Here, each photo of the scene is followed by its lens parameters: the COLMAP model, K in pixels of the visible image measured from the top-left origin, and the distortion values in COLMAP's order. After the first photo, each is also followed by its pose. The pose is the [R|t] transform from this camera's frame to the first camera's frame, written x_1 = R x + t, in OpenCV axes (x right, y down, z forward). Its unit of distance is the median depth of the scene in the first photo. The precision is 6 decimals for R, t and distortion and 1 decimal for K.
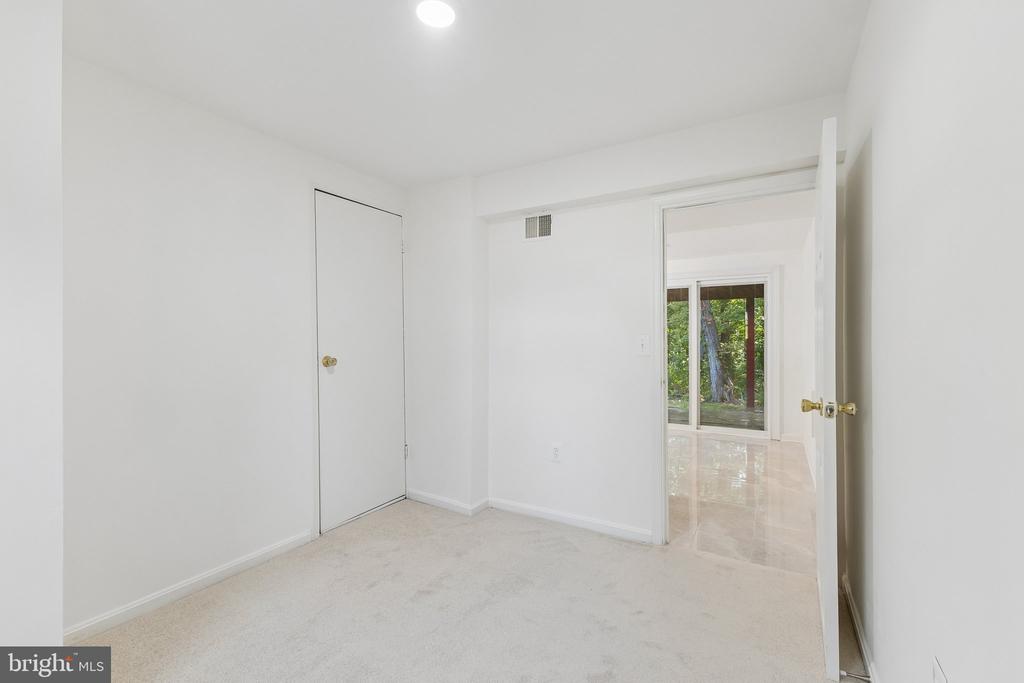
lens RADIAL K [[446.6, 0, 512.0], [0, 446.6, 341.5], [0, 0, 1]] dist [0.015297, 0.000236]
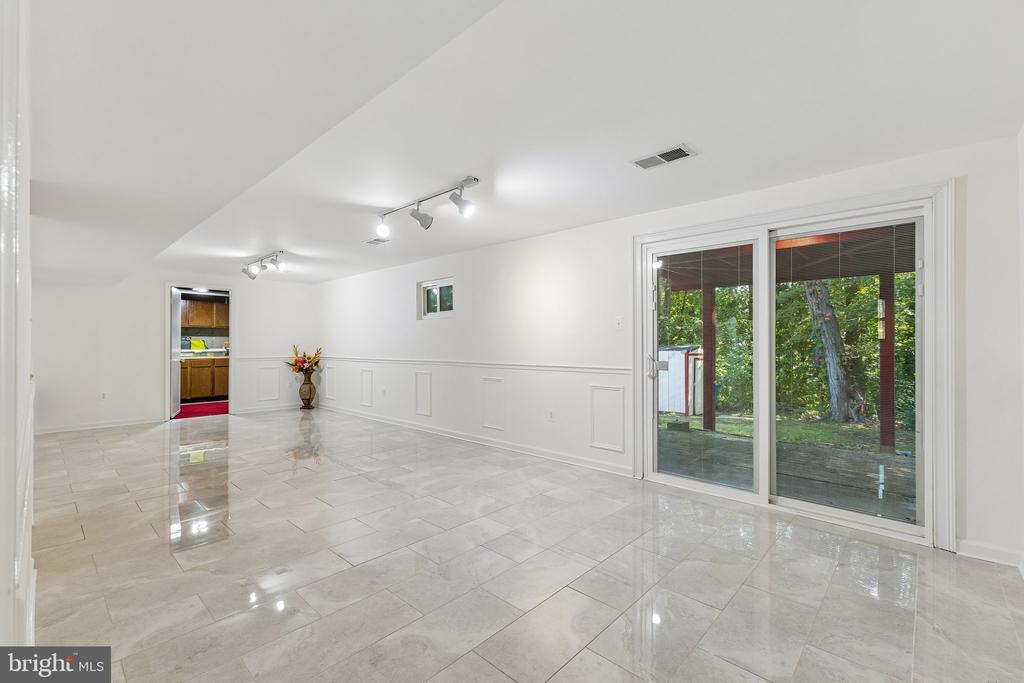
lens RADIAL K [[446.6, 0, 512.0], [0, 446.6, 341.5], [0, 0, 1]] dist [0.015297, 0.000236]
pose [[0.977976, 0.001045, -0.208714, 0.071427], [-0.001588, 0.999996, -0.002436, 0.000472], [0.208711, 0.002714, 0.977974, 0.129641]]
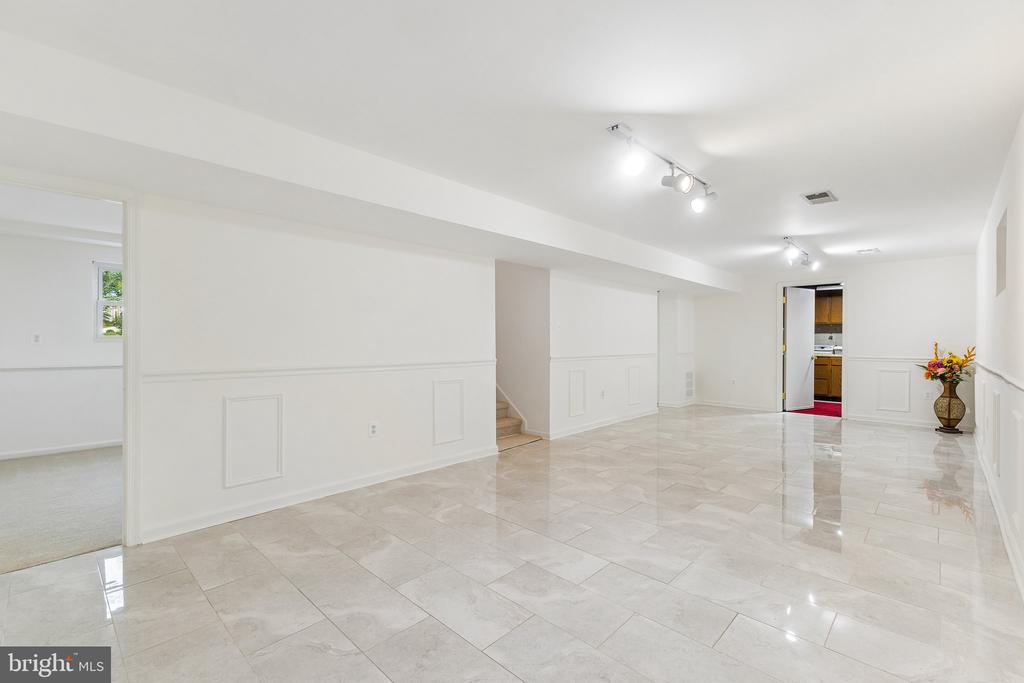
lens RADIAL K [[438.8, 0, 502.1], [0, 438.8, 341.7], [0, 0, 1]] dist [0.000501, 0.000186]
pose [[-0.218672, 0.005089, -0.975785, 0.142595], [-0.001576, 0.999983, 0.005568, 0.001025], [0.975797, 0.002756, -0.218661, 0.262702]]
